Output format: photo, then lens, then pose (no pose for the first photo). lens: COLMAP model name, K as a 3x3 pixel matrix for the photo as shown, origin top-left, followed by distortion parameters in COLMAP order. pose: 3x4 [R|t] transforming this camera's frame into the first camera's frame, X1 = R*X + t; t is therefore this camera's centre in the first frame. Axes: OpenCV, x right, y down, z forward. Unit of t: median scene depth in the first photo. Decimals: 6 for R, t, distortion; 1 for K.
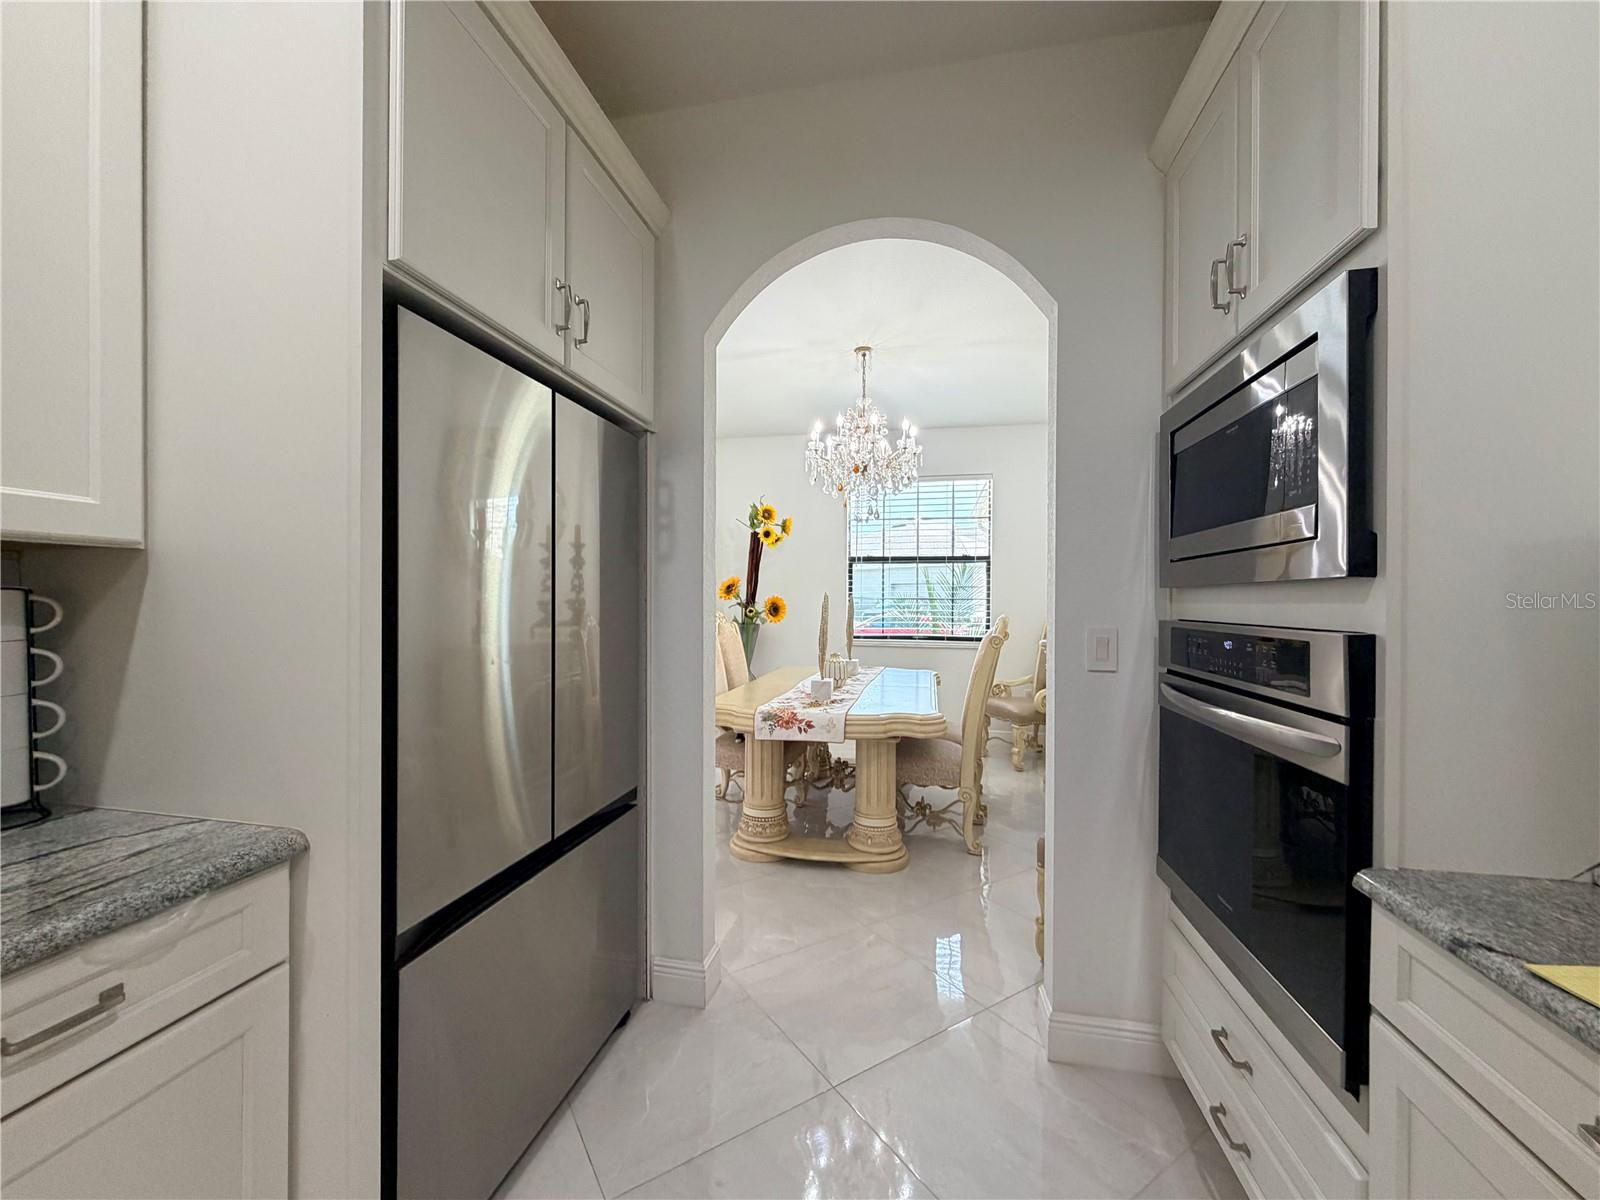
lens RADIAL K [[640.1, 0, 793.2], [0, 640.1, 601.8], [0, 0, 1]] dist [0.004081, 0.000751]
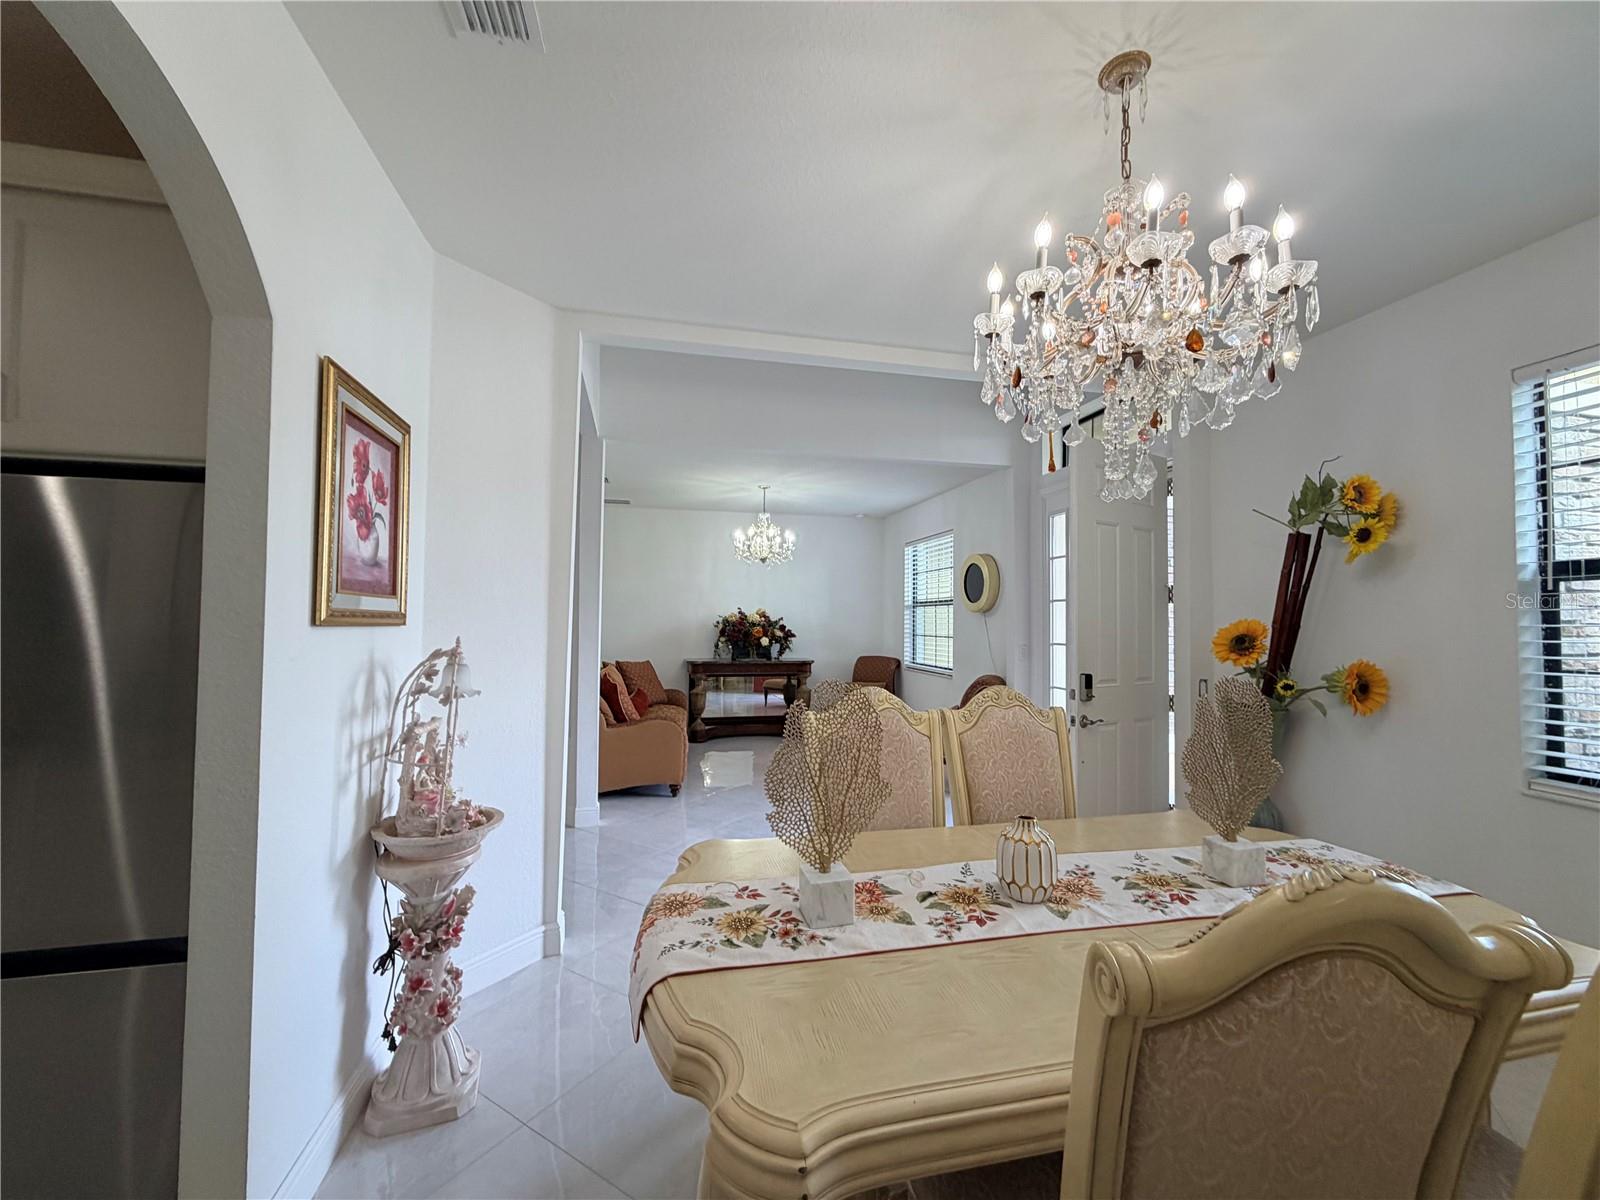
lens RADIAL K [[640.1, 0, 793.2], [0, 640.1, 601.8], [0, 0, 1]] dist [0.004081, 0.000751]
pose [[0.424810, -0.030864, -0.904756, 0.261777], [-0.010091, 0.999195, -0.038823, -0.029724], [0.905226, 0.025623, 0.424157, 0.455541]]
